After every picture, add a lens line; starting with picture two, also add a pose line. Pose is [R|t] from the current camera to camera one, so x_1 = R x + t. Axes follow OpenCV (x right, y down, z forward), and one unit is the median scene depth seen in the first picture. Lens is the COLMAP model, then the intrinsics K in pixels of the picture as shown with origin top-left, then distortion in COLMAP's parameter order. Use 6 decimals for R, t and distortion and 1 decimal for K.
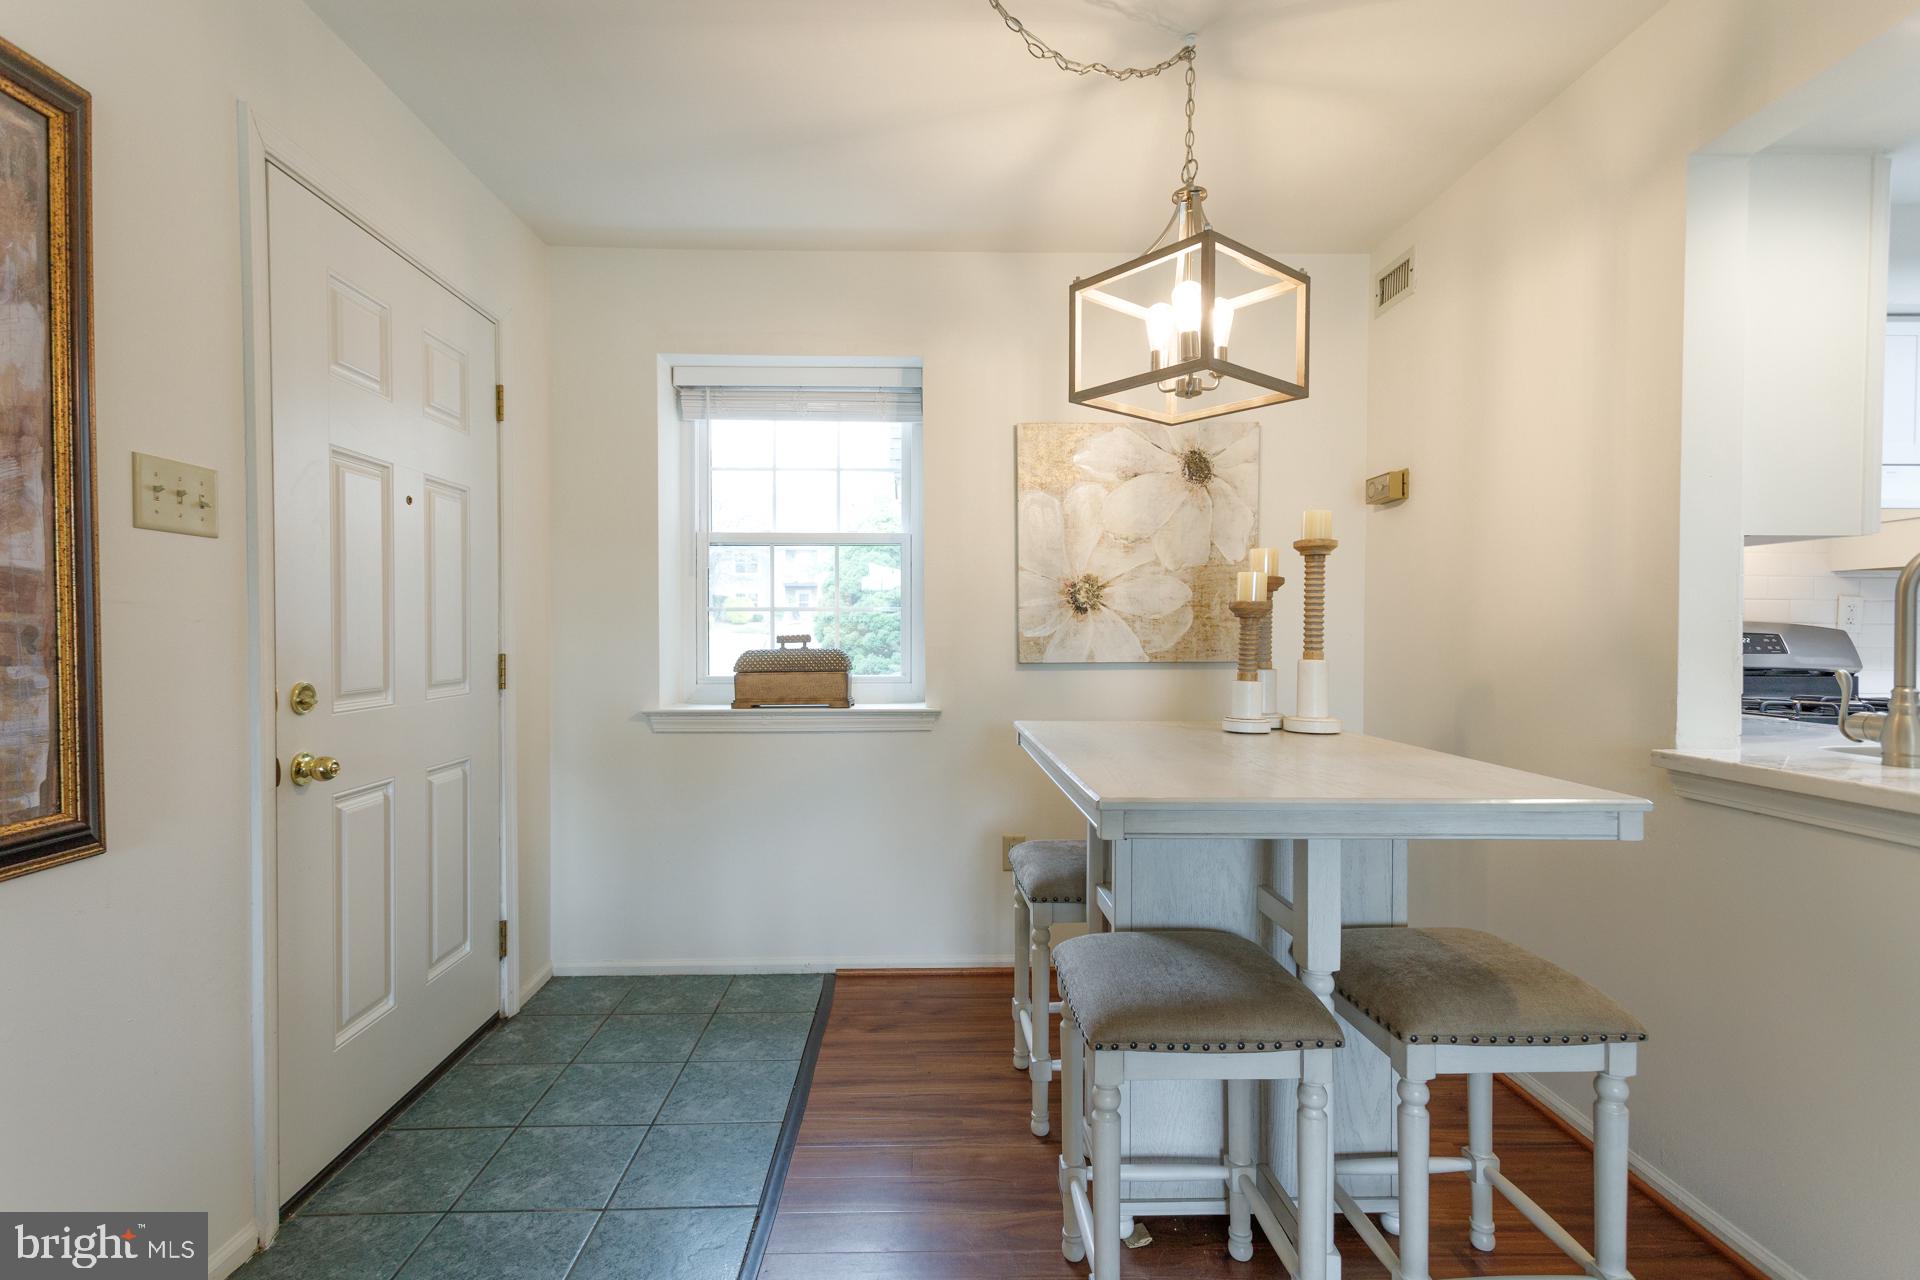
lens RADIAL K [[906.7, 0, 951.9], [0, 906.7, 639.7], [0, 0, 1]] dist [0.013943, -0.000500]
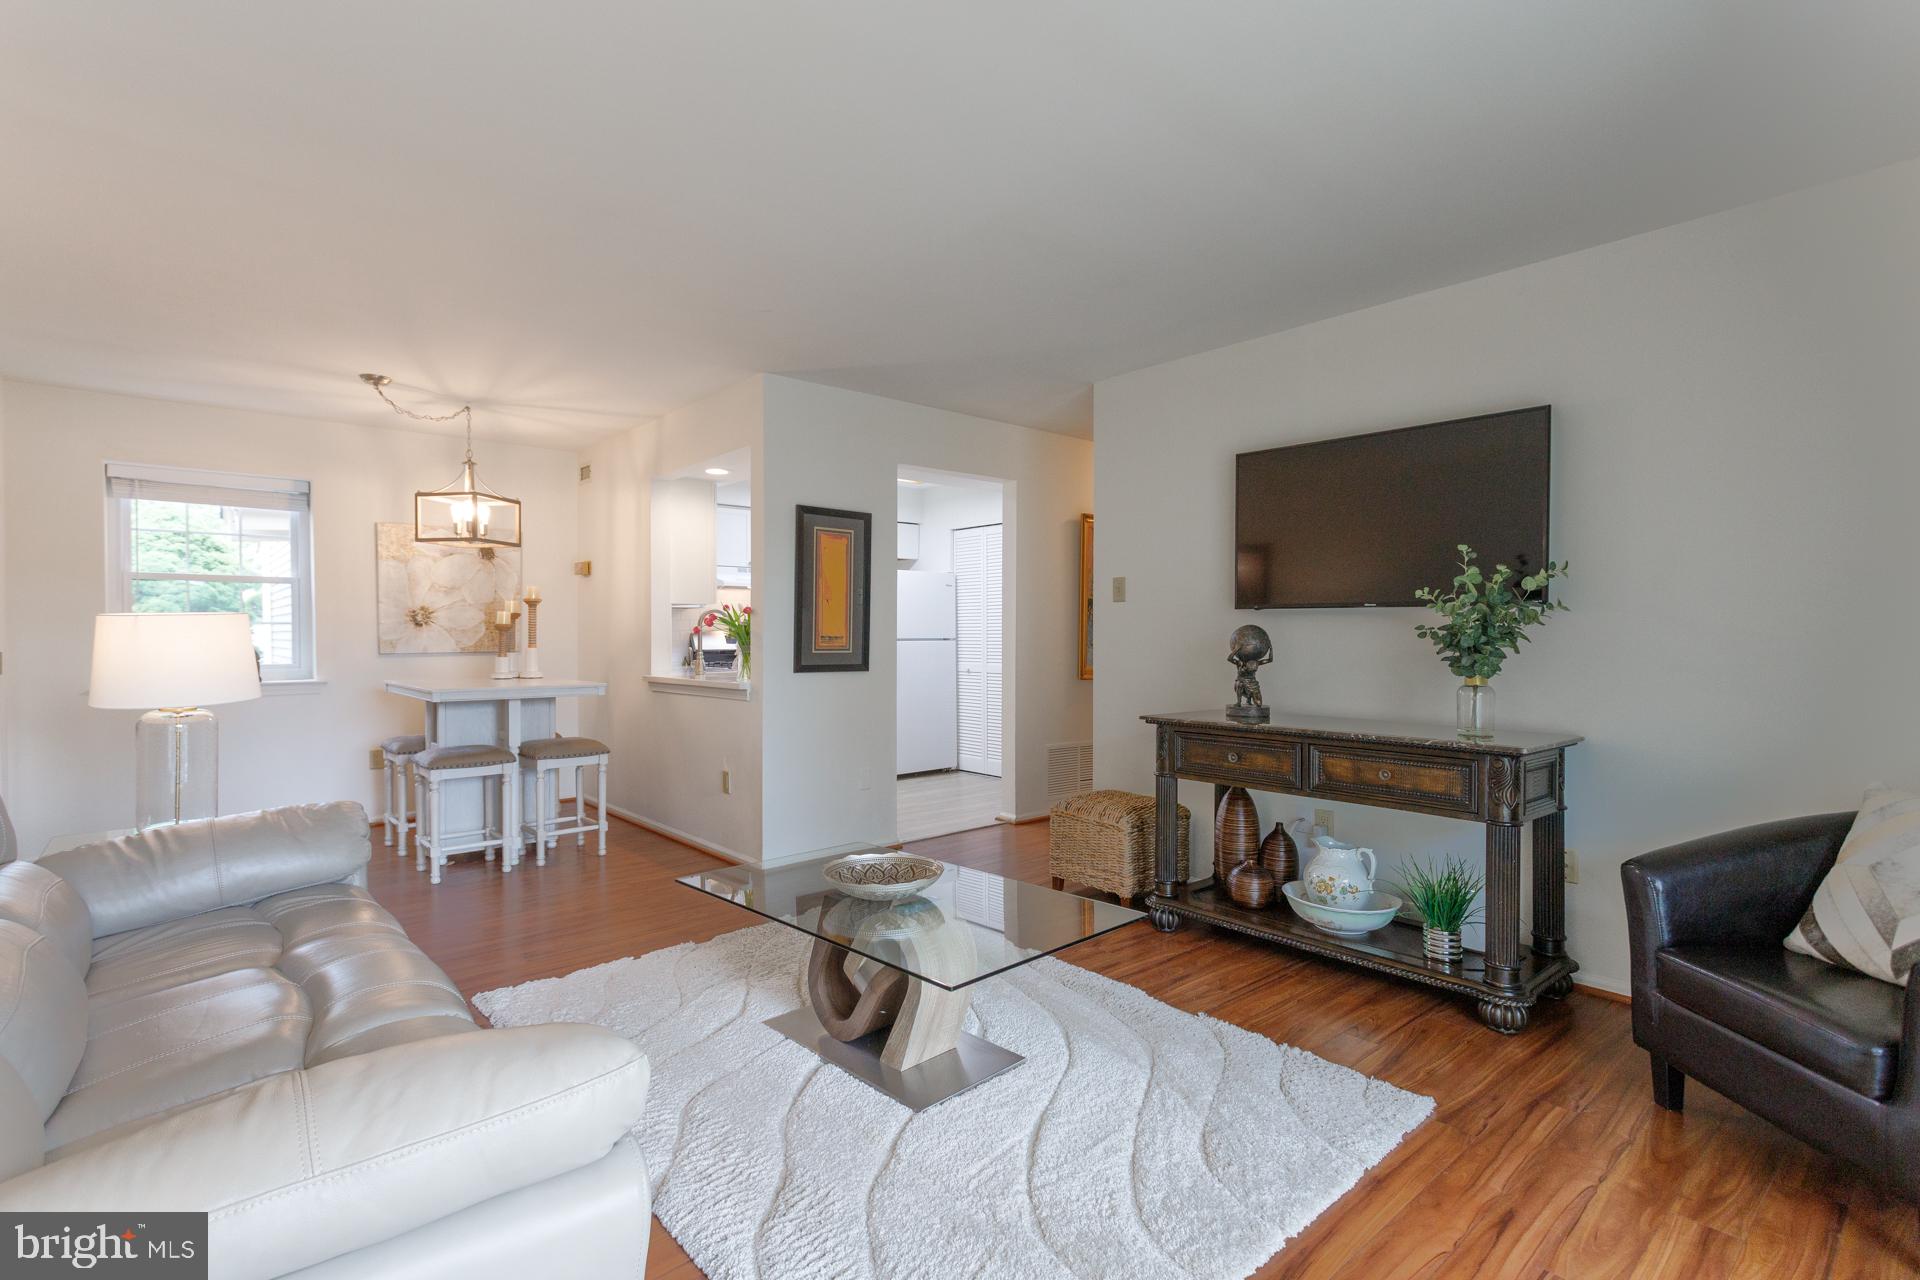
lens RADIAL K [[906.7, 0, 951.9], [0, 906.7, 639.7], [0, 0, 1]] dist [0.013943, -0.000500]
pose [[0.775254, -0.009238, 0.631582, -0.192735], [0.009311, 0.999952, 0.003196, 0.001909], [-0.631581, 0.003403, 0.775303, -1.153201]]
